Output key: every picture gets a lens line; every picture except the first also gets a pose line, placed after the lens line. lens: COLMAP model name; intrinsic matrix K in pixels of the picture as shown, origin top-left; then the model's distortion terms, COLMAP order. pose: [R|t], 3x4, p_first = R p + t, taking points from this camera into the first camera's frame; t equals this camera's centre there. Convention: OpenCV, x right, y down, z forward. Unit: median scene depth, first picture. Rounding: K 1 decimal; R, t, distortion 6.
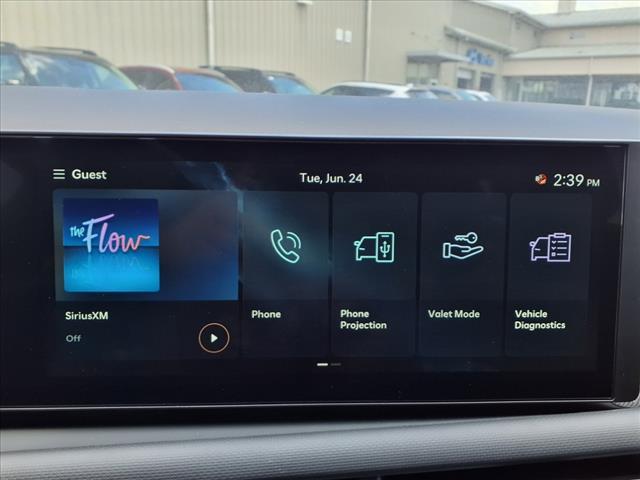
lens RADIAL K [[505.1, 0, 319.0], [0, 505.1, 239.7], [0, 0, 1]] dist [0.000253, 0.000268]
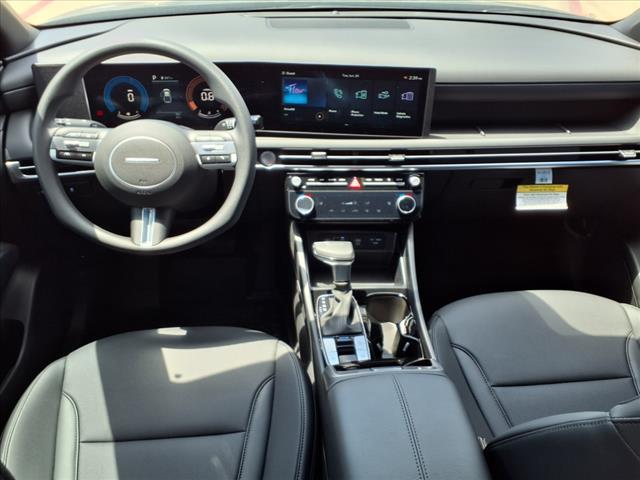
lens RADIAL K [[505.1, 0, 319.0], [0, 505.1, 237.5], [0, 0, 1]] dist [0.000253, 0.000268]
pose [[0.995234, 0.060065, -0.076817, 0.156473], [-0.031485, 0.943514, 0.329832, -0.222185], [0.092289, -0.325842, 0.940909, -3.112192]]
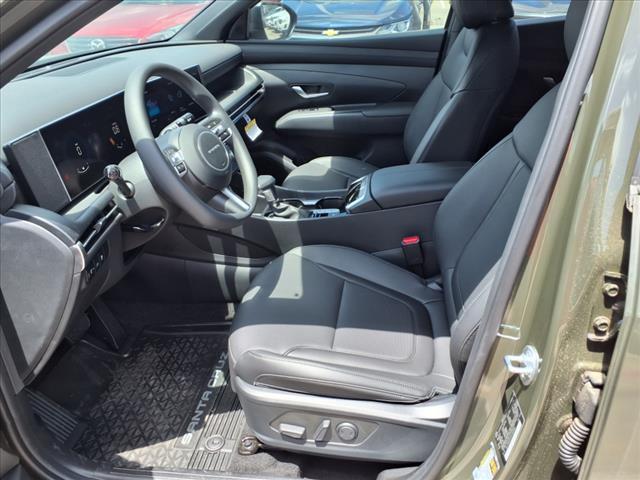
lens RADIAL K [[505.1, 0, 320.0], [0, 505.1, 240.3], [0, 0, 1]] dist [0.000253, 0.000268]
pose [[0.374989, -0.483957, 0.790676, -4.248199], [0.316063, 0.868555, 0.381728, -0.207628], [-0.871486, 0.106759, 0.478660, -2.619712]]
